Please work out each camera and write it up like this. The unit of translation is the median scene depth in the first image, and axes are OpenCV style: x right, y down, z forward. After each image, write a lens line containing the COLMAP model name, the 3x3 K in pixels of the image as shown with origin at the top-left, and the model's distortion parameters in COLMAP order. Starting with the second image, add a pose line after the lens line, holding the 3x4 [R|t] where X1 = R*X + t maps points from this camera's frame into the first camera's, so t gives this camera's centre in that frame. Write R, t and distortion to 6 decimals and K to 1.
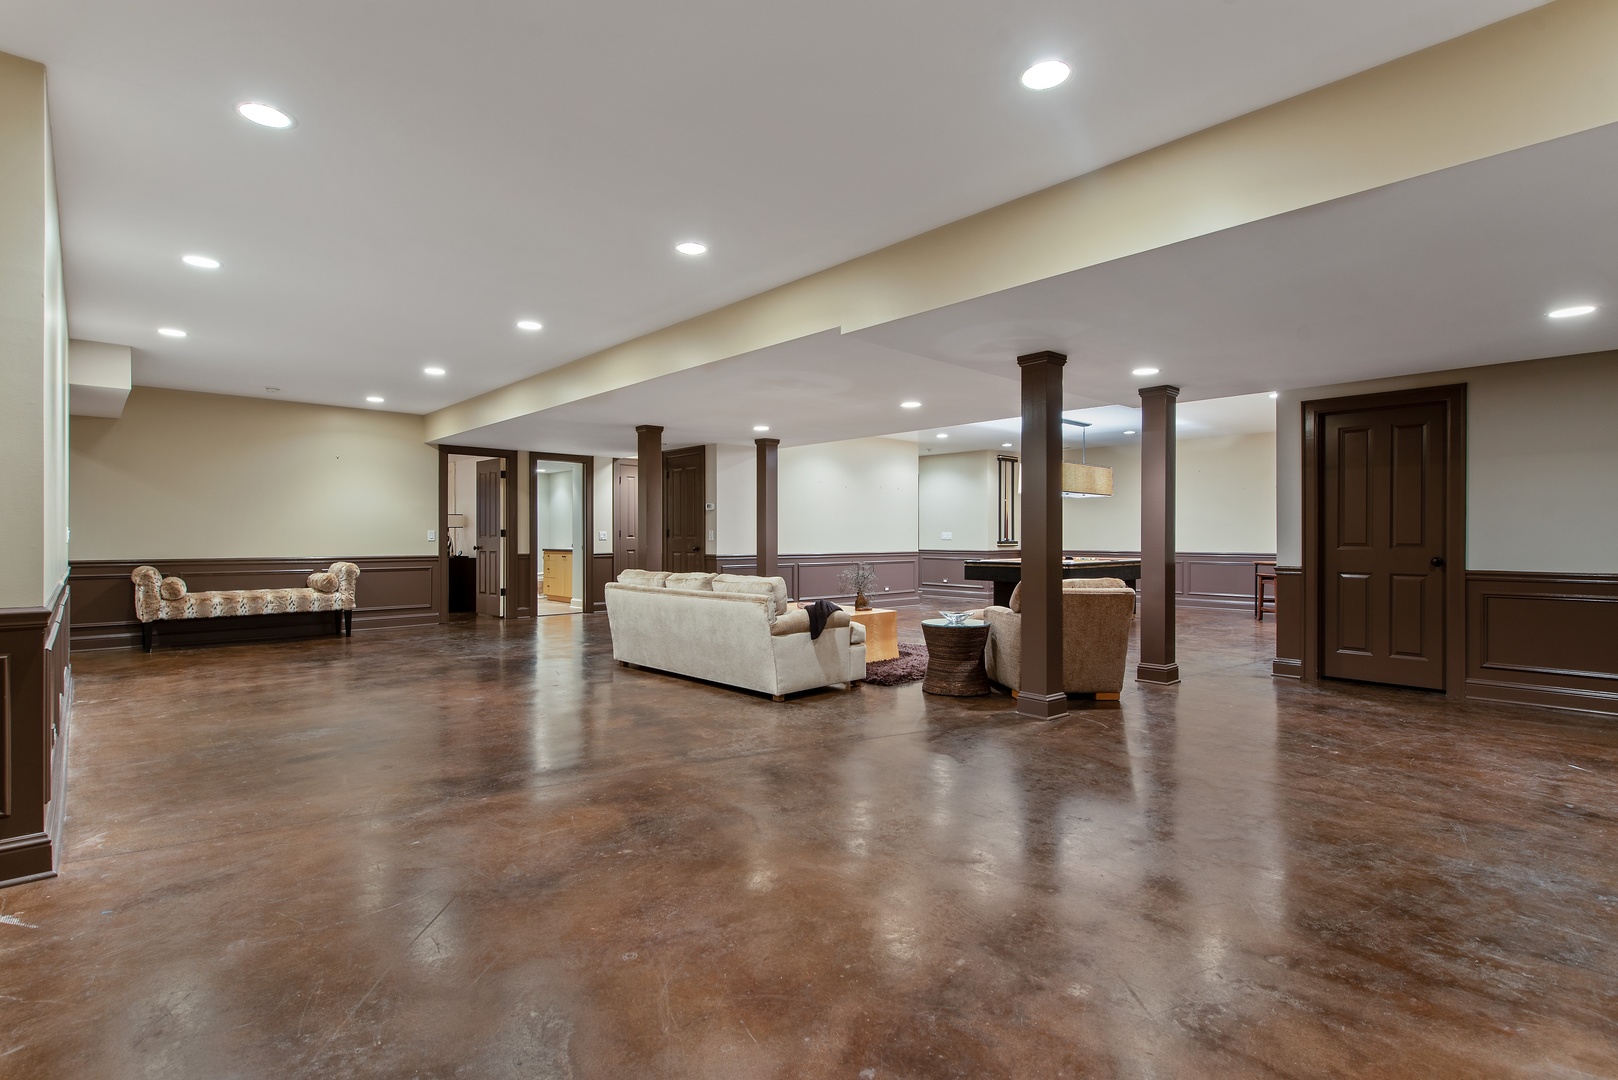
lens RADIAL K [[785.5, 0, 806.1], [0, 785.5, 541.3], [0, 0, 1]] dist [0.000966, 0.000014]
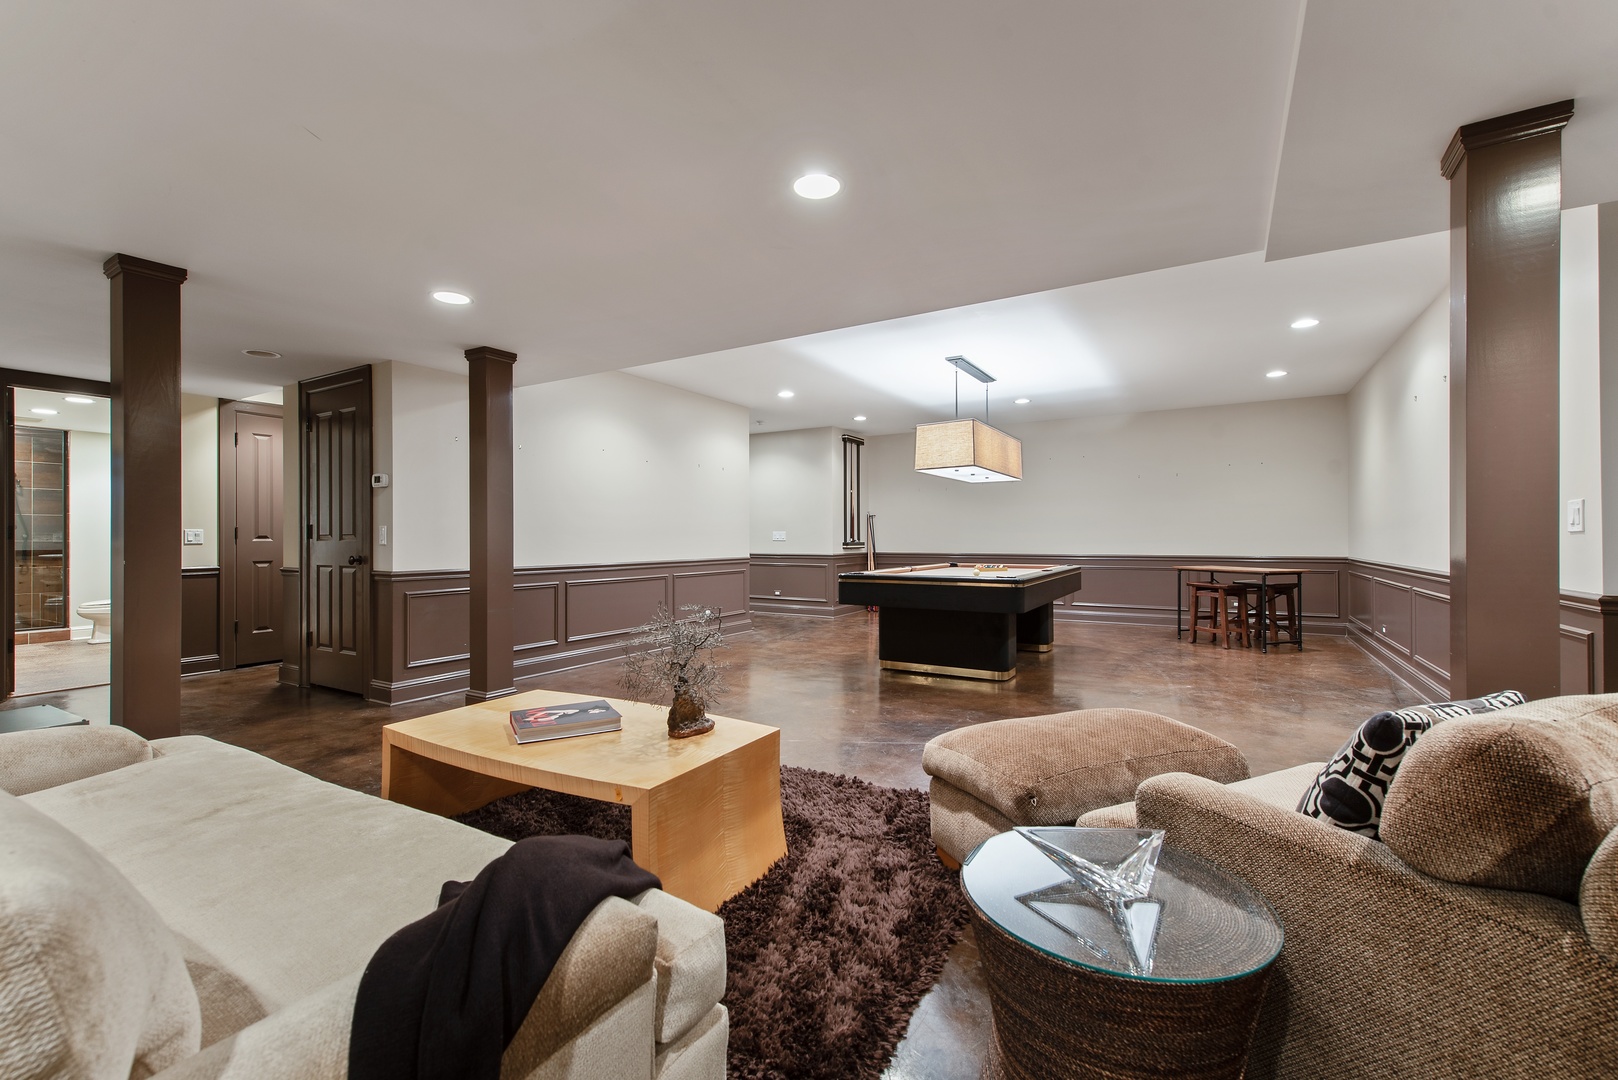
lens RADIAL K [[684.5, 0, 814.4], [0, 684.5, 541.6], [0, 0, 1]] dist [0.003457, 0.000103]
pose [[0.959483, -0.005530, 0.281713, 0.021604], [0.005434, 0.999985, 0.001120, -0.001763], [-0.281715, 0.000456, 0.959498, 0.388310]]
